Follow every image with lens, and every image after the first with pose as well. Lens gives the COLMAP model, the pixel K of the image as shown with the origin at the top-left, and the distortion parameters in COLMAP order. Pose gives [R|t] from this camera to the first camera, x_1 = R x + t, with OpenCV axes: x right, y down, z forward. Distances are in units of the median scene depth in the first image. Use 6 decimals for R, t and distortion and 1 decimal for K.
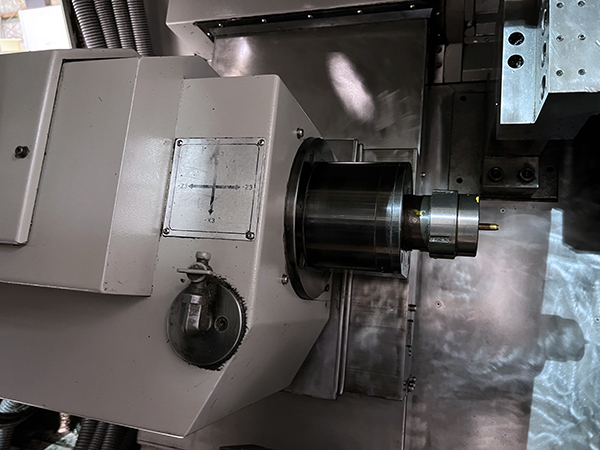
lens RADIAL K [[457.7, 0, 299.5], [0, 457.7, 221.5], [0, 0, 1]] dist [0.003095, -0.007888]
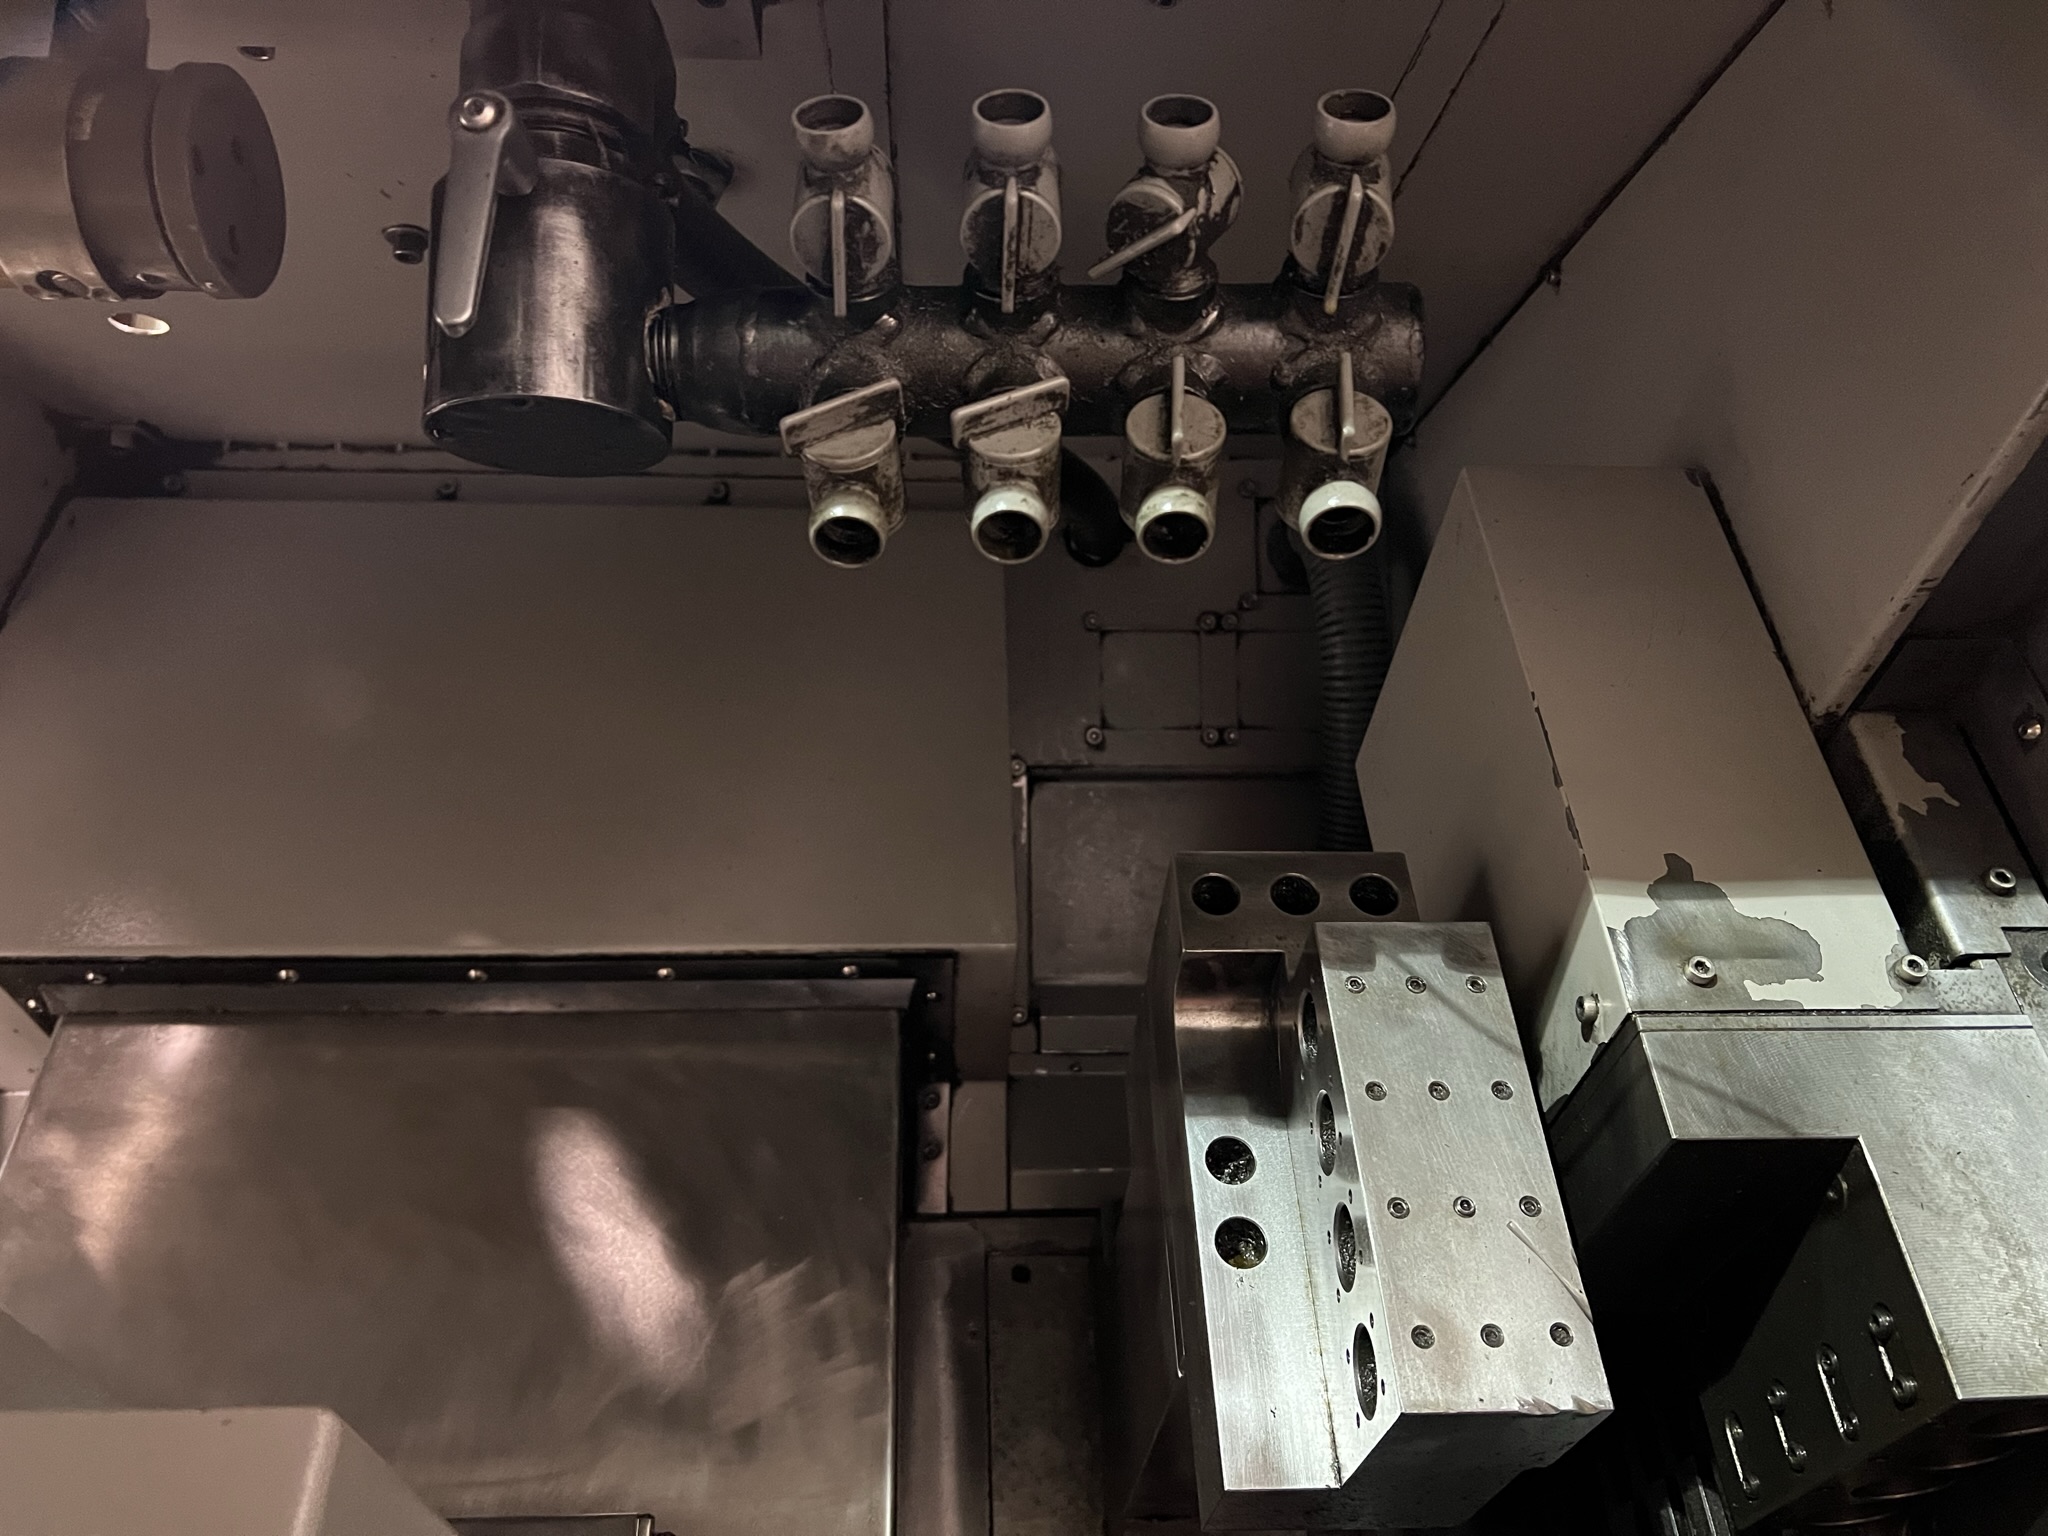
lens RADIAL K [[1562.2, 0, 1022.5], [0, 1562.2, 756.0], [0, 0, 1]] dist [0.003095, -0.007888]
pose [[0.928792, 0.110610, 0.353710, -0.020165], [0.072627, 0.881590, -0.466396, -0.115937], [-0.363415, 0.458874, 0.810780, 0.083492]]
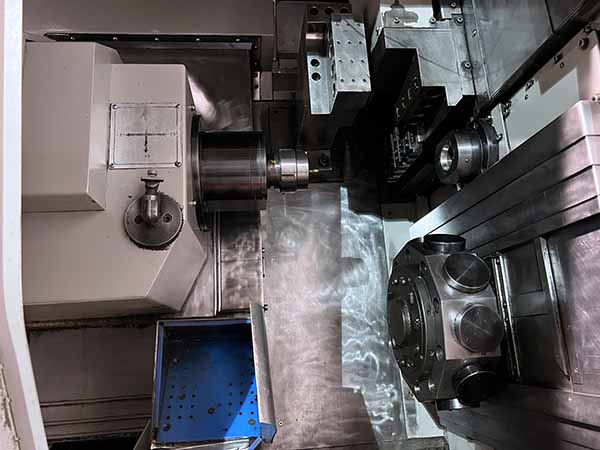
lens RADIAL K [[457.7, 0, 299.5], [0, 457.7, 221.5], [0, 0, 1]] dist [0.003095, -0.007888]
pose [[0.905842, -0.052872, 0.420303, -0.187405], [0.088849, 0.993825, -0.066472, 0.170790], [-0.414193, 0.097556, 0.904946, -0.250624]]
